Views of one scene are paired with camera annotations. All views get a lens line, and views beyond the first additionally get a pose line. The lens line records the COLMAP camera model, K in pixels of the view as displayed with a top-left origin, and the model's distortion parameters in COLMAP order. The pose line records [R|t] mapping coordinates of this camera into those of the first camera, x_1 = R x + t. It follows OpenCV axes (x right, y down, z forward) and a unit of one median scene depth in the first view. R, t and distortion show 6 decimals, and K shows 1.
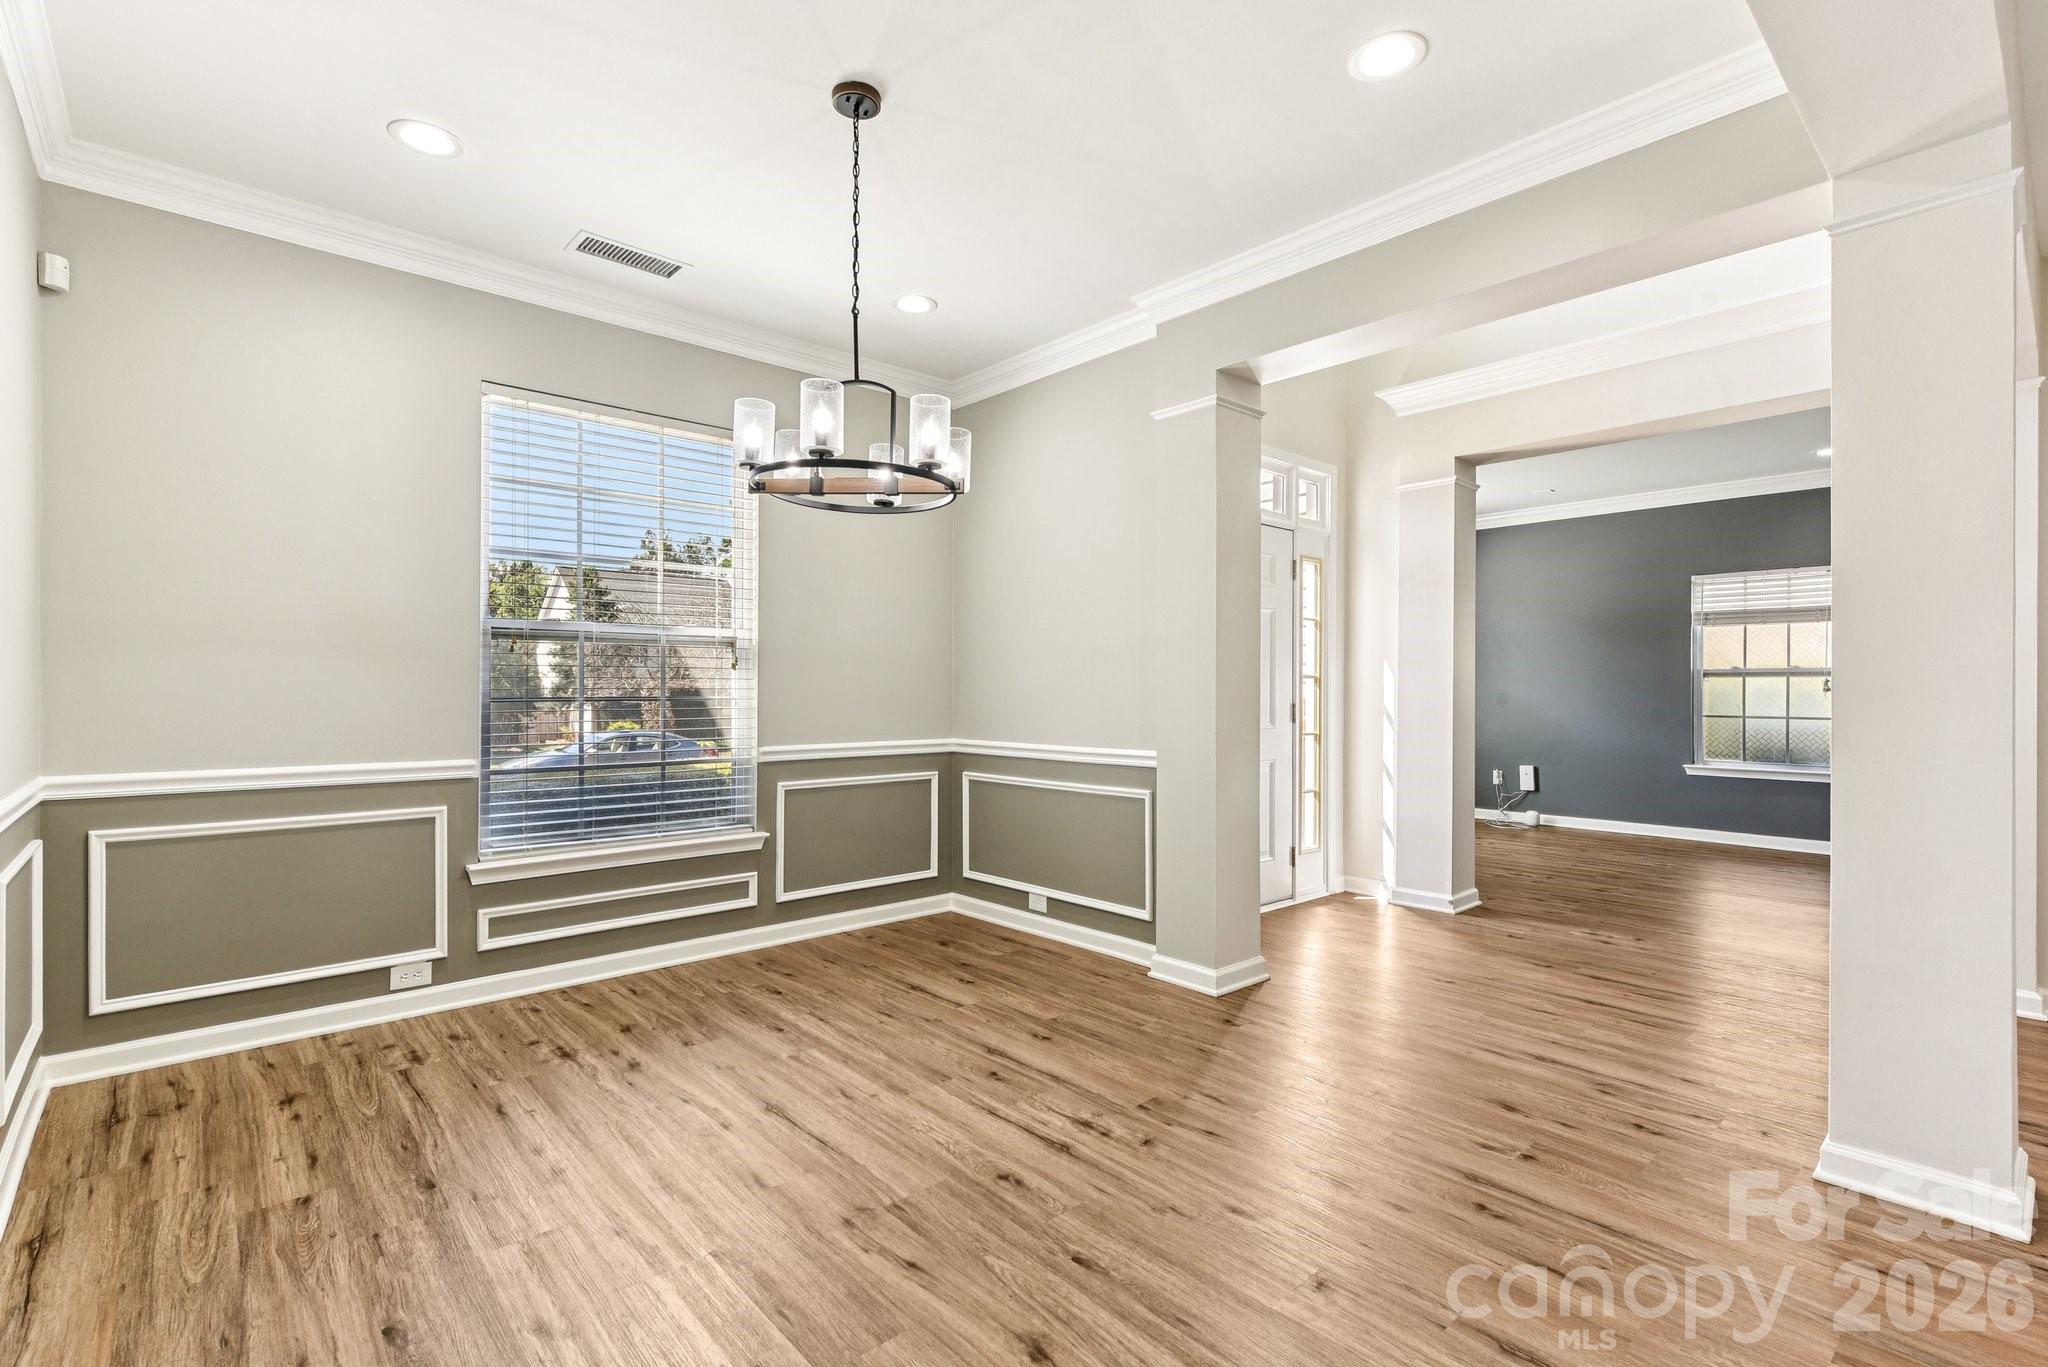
lens RADIAL K [[929.8, 0, 1024.0], [0, 929.8, 688.1], [0, 0, 1]] dist [0.008503, 0.000623]
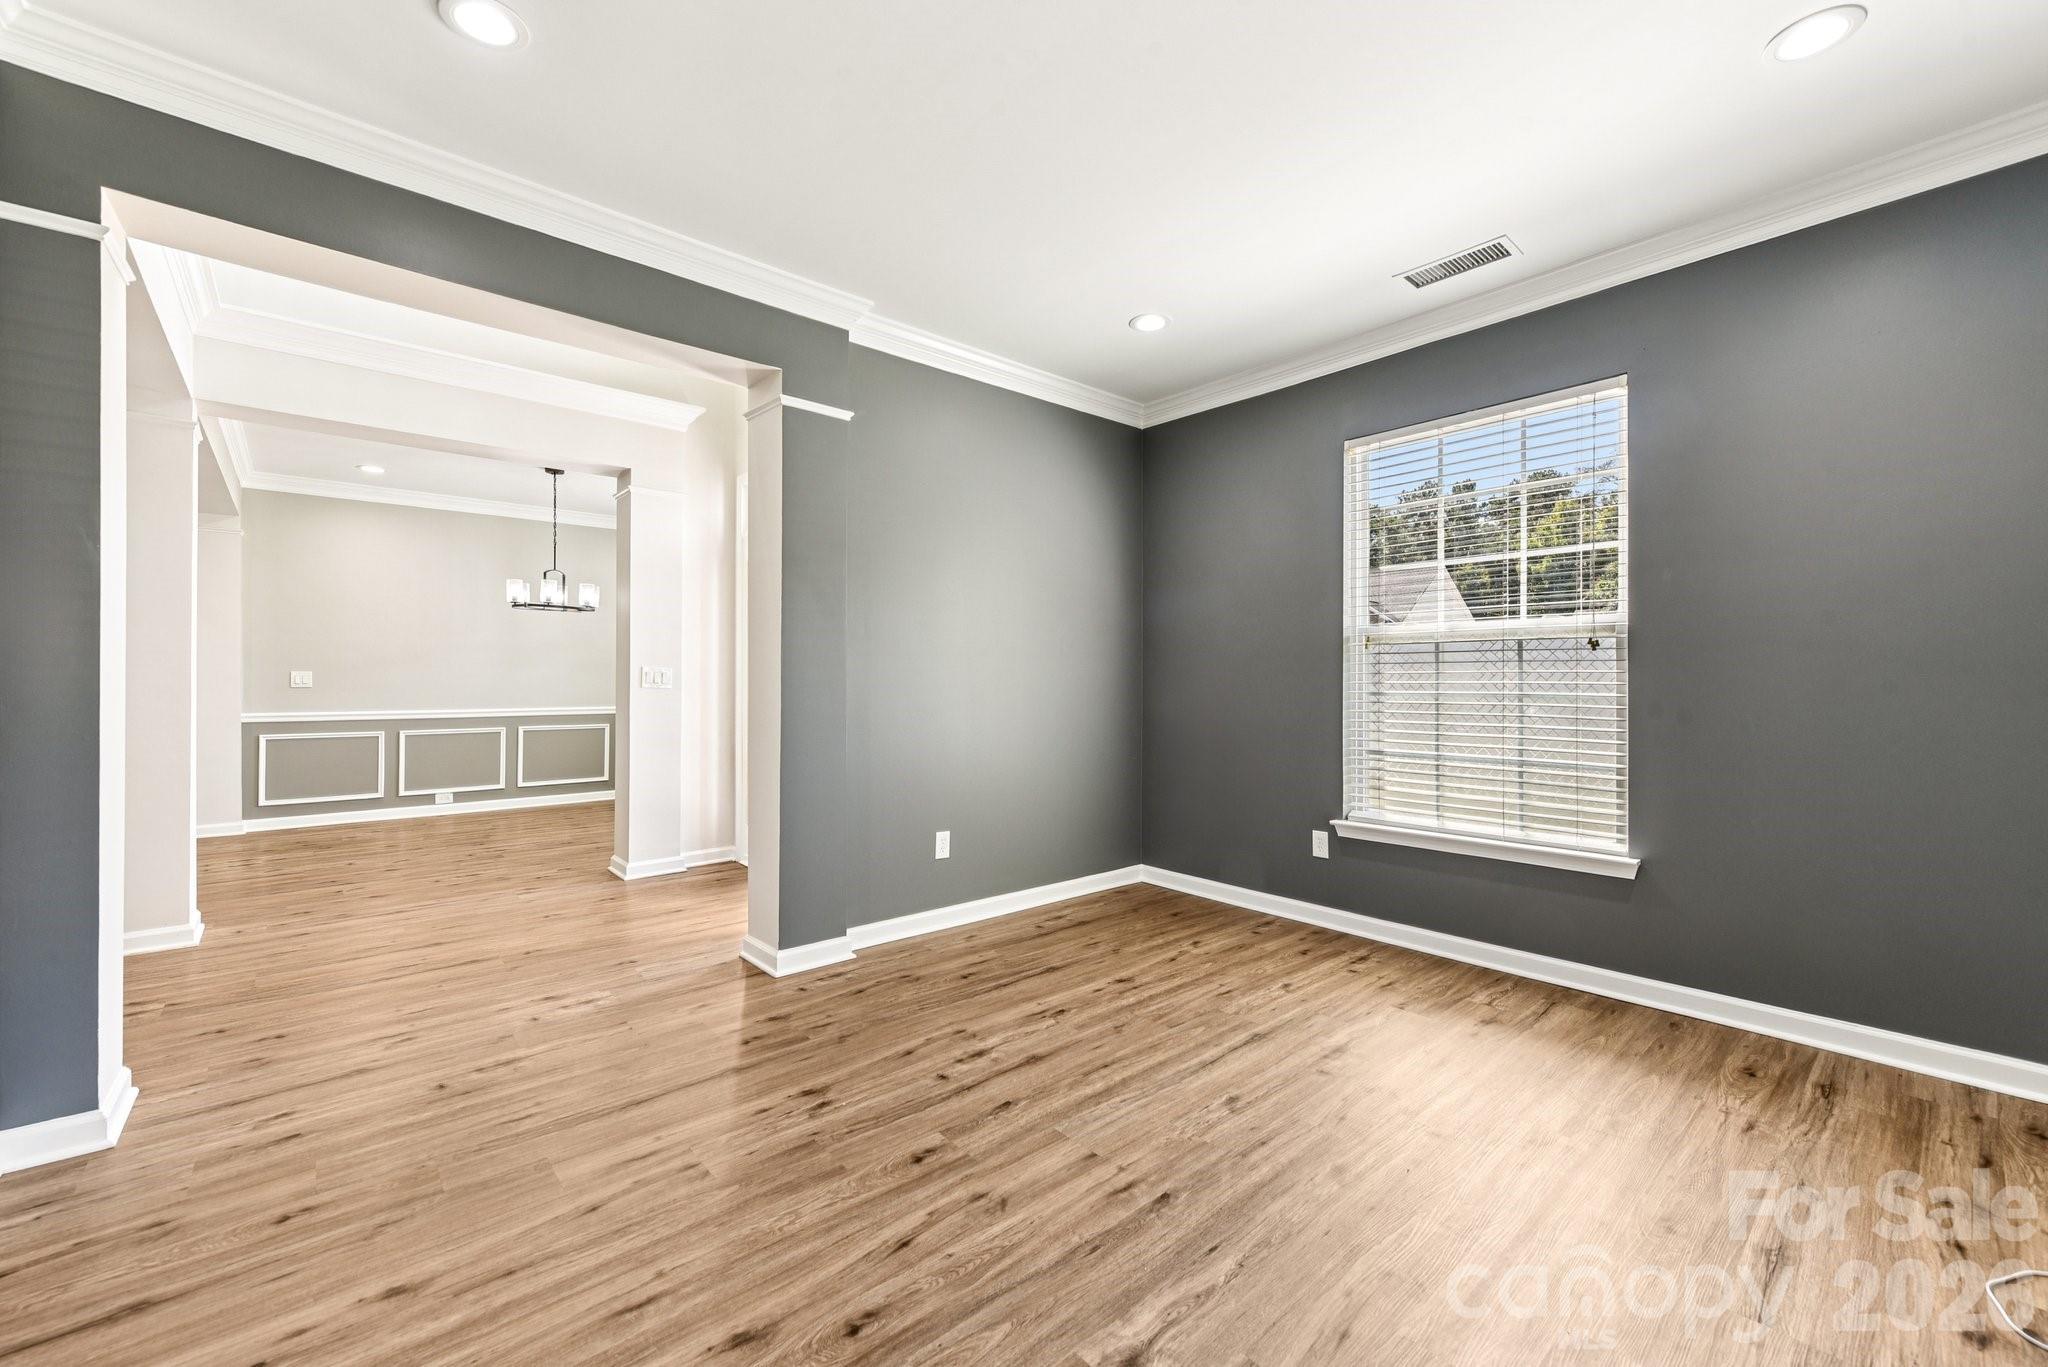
lens RADIAL K [[821.6, 0, 1025.6], [0, 821.6, 680.5], [0, 0, 1]] dist [0.011065, 0.000098]
pose [[-0.013615, 0.001099, -0.999907, 1.746044], [0.003632, 0.999993, 0.001049, 0.003674], [0.999901, -0.003617, -0.013619, 1.870609]]
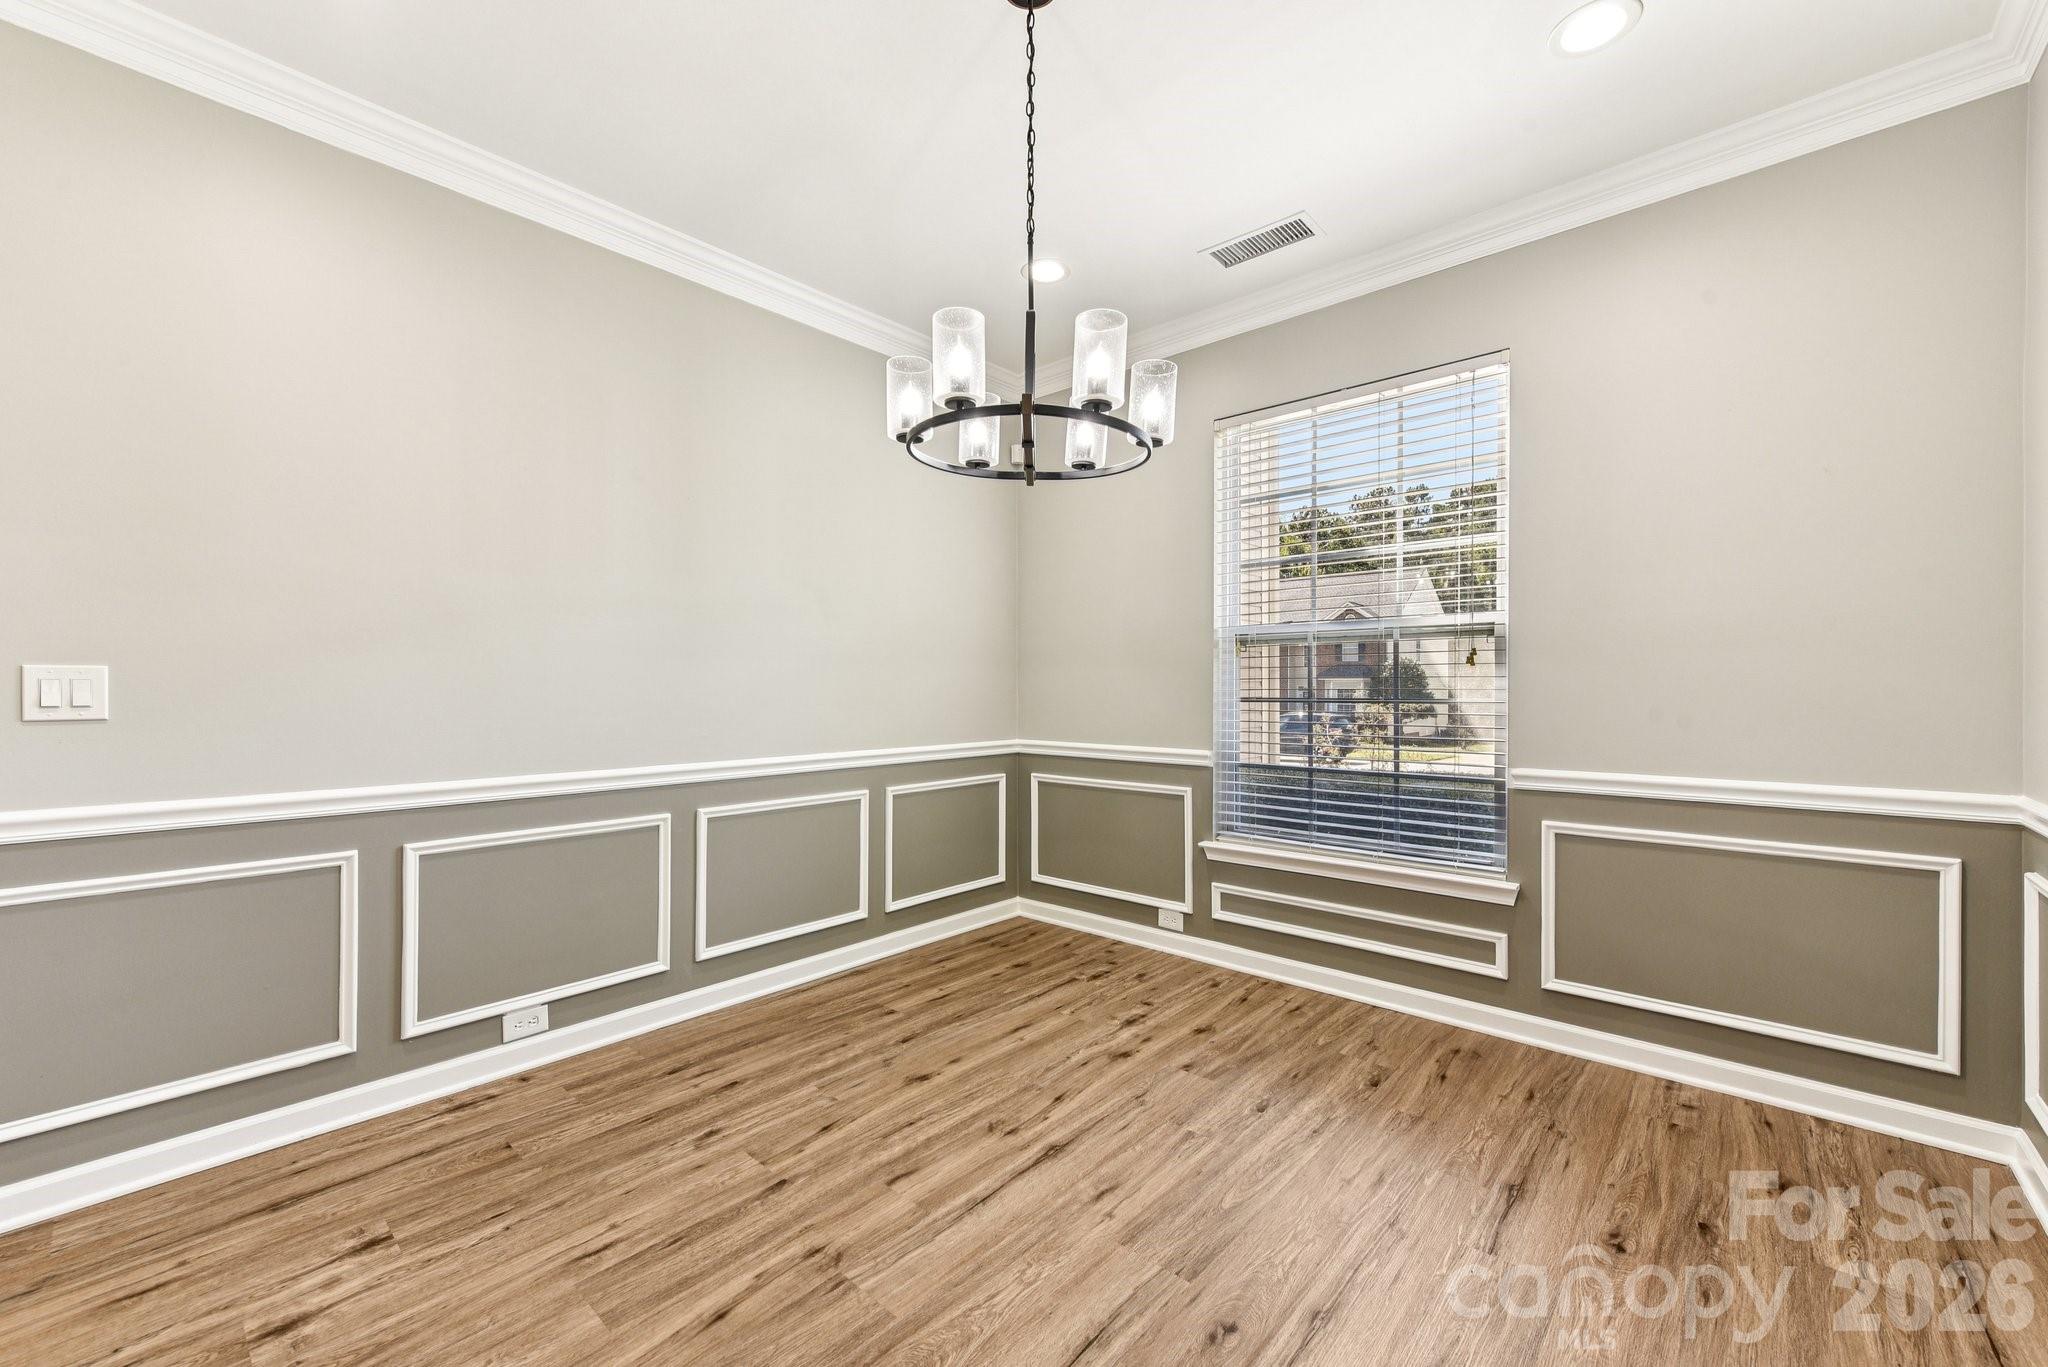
lens RADIAL K [[821.6, 0, 1025.3], [0, 821.6, 686.0], [0, 0, 1]] dist [0.011065, 0.000098]
pose [[0.111595, -0.002511, -0.993751, 0.417312], [0.003744, 0.999991, -0.002106, -0.002547], [0.993747, -0.003486, 0.111603, 0.690497]]
